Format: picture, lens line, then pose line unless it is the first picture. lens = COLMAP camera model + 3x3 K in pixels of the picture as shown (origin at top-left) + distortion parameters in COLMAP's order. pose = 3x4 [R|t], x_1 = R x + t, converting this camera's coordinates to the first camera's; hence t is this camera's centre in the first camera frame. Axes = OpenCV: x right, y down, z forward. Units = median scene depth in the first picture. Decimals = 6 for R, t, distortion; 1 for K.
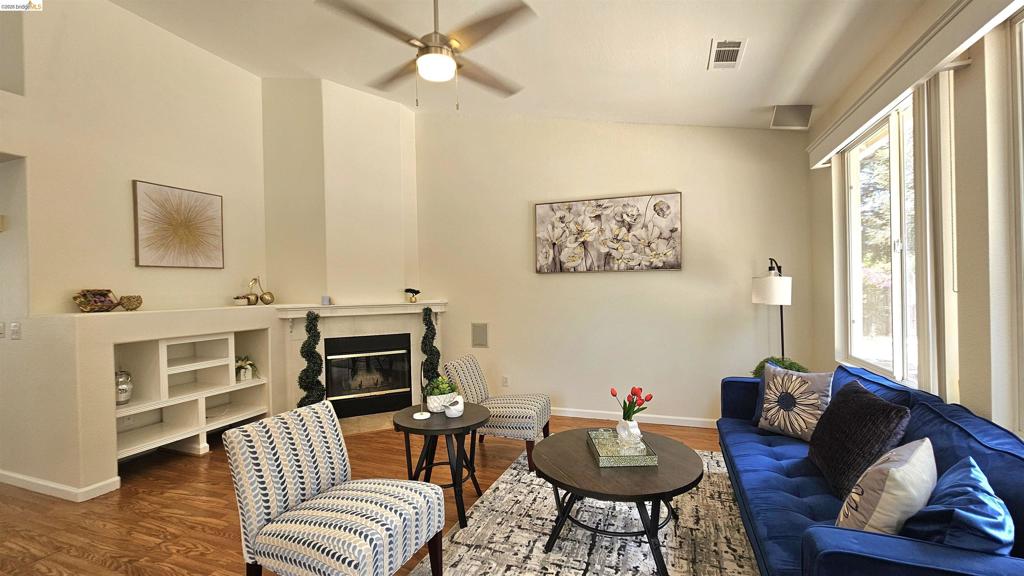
lens RADIAL K [[418.8, 0, 515.4], [0, 418.8, 289.6], [0, 0, 1]] dist [-0.004373, 0.002041]
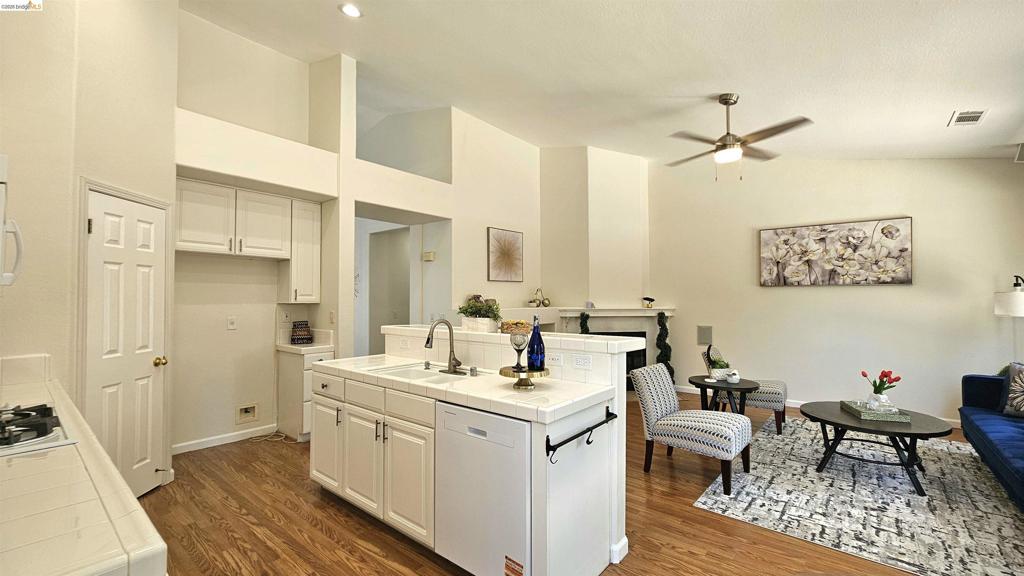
lens RADIAL K [[418.8, 0, 515.1], [0, 418.8, 288.8], [0, 0, 1]] dist [-0.004373, 0.002041]
pose [[0.944821, 0.009336, -0.327455, -0.244109], [-0.017460, 0.999608, -0.021879, 0.007928], [0.327122, 0.026390, 0.944613, -0.415326]]
